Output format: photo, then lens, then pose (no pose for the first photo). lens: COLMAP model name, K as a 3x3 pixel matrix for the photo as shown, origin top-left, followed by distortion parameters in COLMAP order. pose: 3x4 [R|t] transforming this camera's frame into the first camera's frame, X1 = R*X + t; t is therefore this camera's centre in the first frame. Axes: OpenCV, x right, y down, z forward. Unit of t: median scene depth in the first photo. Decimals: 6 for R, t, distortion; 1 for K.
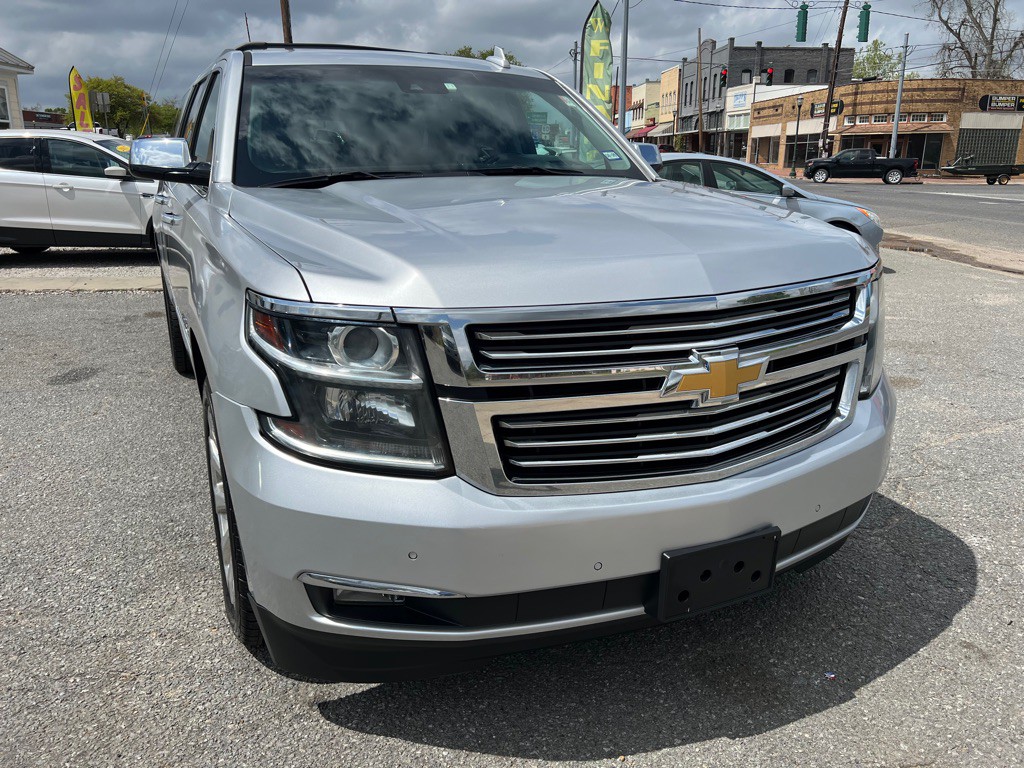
lens RADIAL K [[768.1, 0, 523.9], [0, 768.1, 369.0], [0, 0, 1]] dist [0.053756, -0.059008]
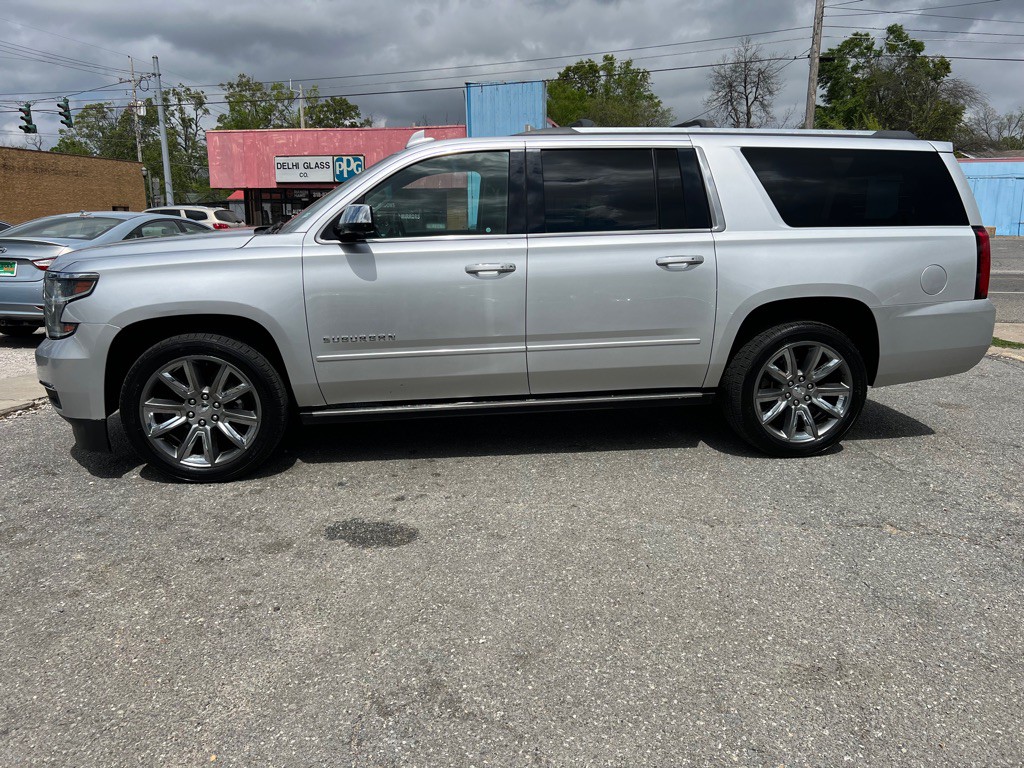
lens RADIAL K [[768.1, 0, 514.3], [0, 768.1, 372.6], [0, 0, 1]] dist [0.053756, -0.059008]
pose [[0.287525, -0.183142, 0.940100, -0.118601], [0.247585, 0.962398, 0.111763, -0.017653], [-0.925219, 0.200620, 0.322057, 0.065677]]
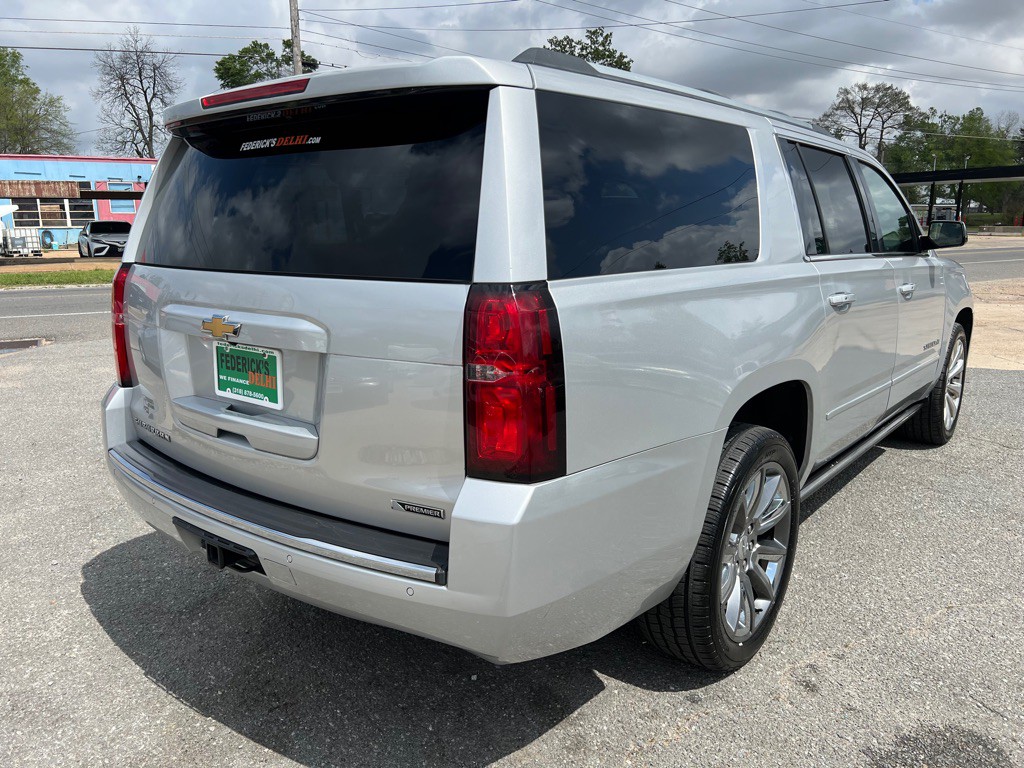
lens RADIAL K [[768.1, 0, 512.6], [0, 768.1, 384.2], [0, 0, 1]] dist [0.053756, -0.059008]
pose [[-0.424330, -0.180075, 0.887422, -0.083712], [0.246876, 0.919893, 0.304711, -0.037241], [-0.871204, 0.348381, -0.345882, 0.131080]]
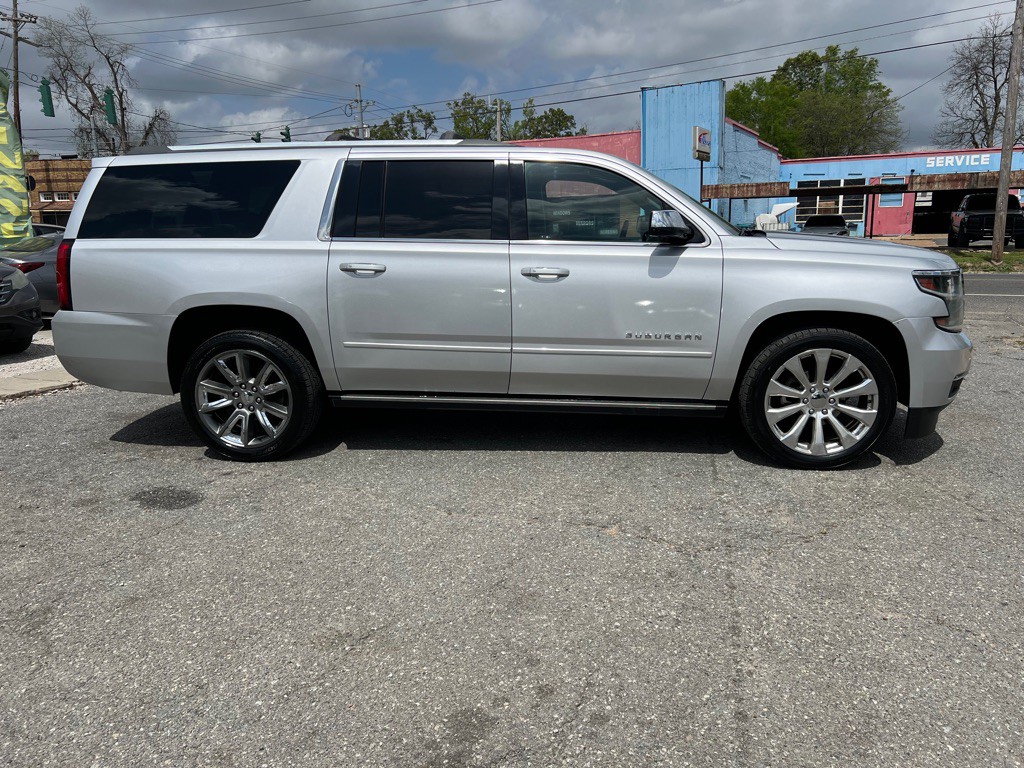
lens RADIAL K [[768.1, 0, 520.6], [0, 768.1, 374.3], [0, 0, 1]] dist [0.053756, -0.059008]
pose [[0.532226, -0.165717, 0.830225, -0.105549], [0.238207, 0.970349, 0.040981, -0.006287], [-0.812399, 0.175954, 0.555920, 0.024625]]
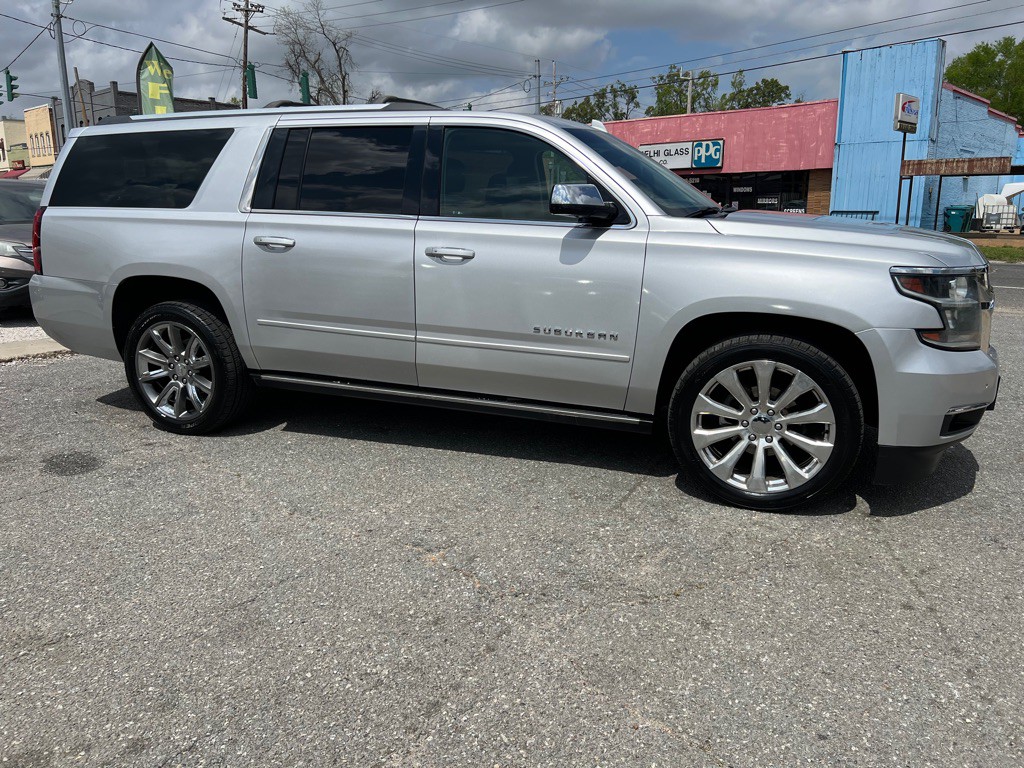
lens RADIAL K [[768.1, 0, 506.9], [0, 768.1, 376.3], [0, 0, 1]] dist [0.053756, -0.059008]
pose [[0.739384, -0.143410, 0.657834, -0.078510], [0.176745, 0.984128, 0.015888, -0.001390], [-0.649671, 0.104522, 0.752996, 0.008456]]
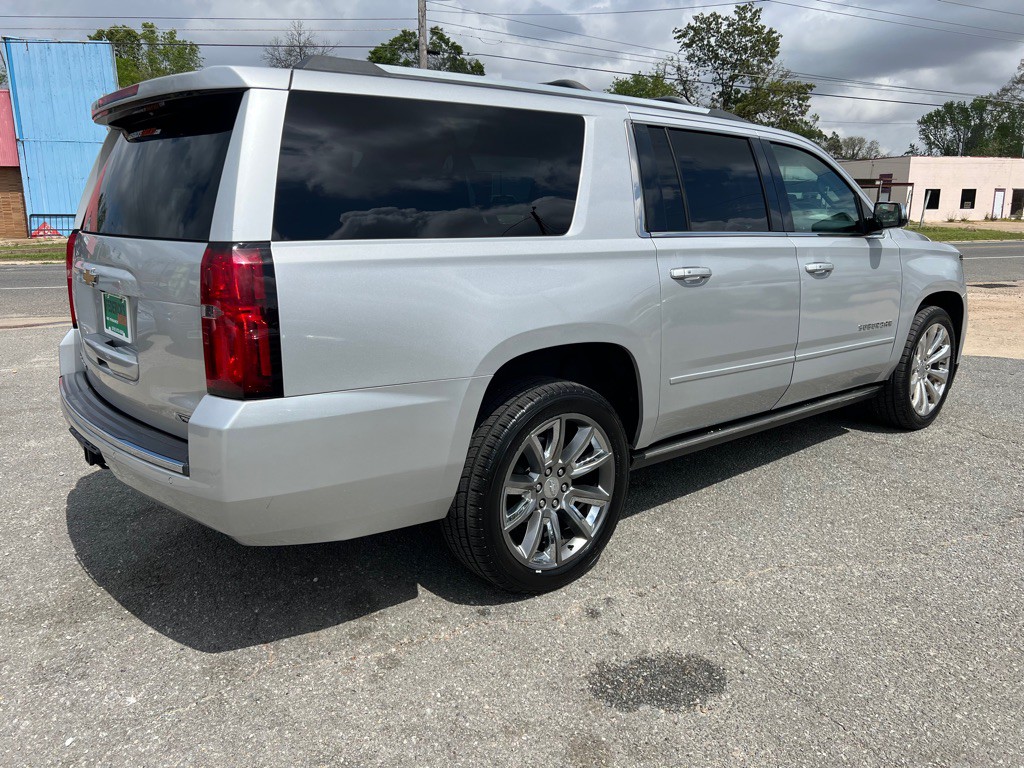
lens RADIAL K [[768.1, 0, 510.4], [0, 768.1, 371.4], [0, 0, 1]] dist [0.053756, -0.059008]
pose [[-0.251677, -0.200229, 0.946872, -0.098918], [0.257290, 0.929316, 0.264904, -0.032084], [-0.932985, 0.310291, -0.182371, 0.114346]]
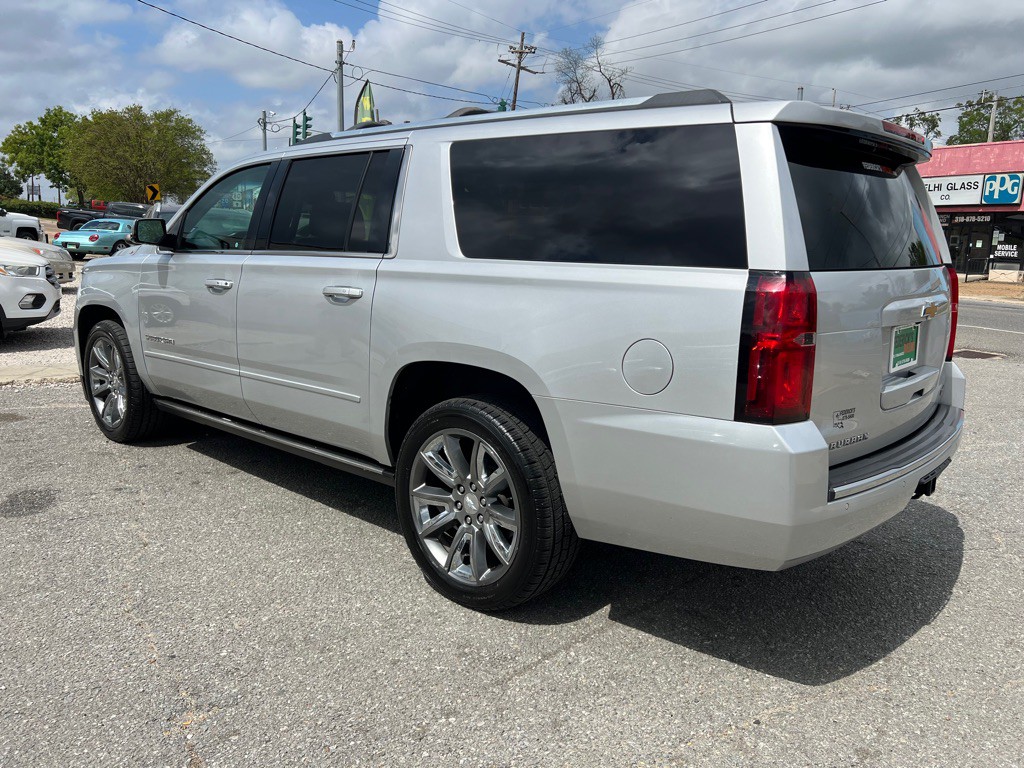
lens RADIAL K [[768.1, 0, 519.4], [0, 768.1, 368.7], [0, 0, 1]] dist [0.053756, -0.059008]
pose [[0.914575, -0.042320, 0.402196, -0.044743], [0.077560, 0.994404, -0.071734, -0.003141], [-0.396909, 0.096801, 0.912739, 0.008211]]
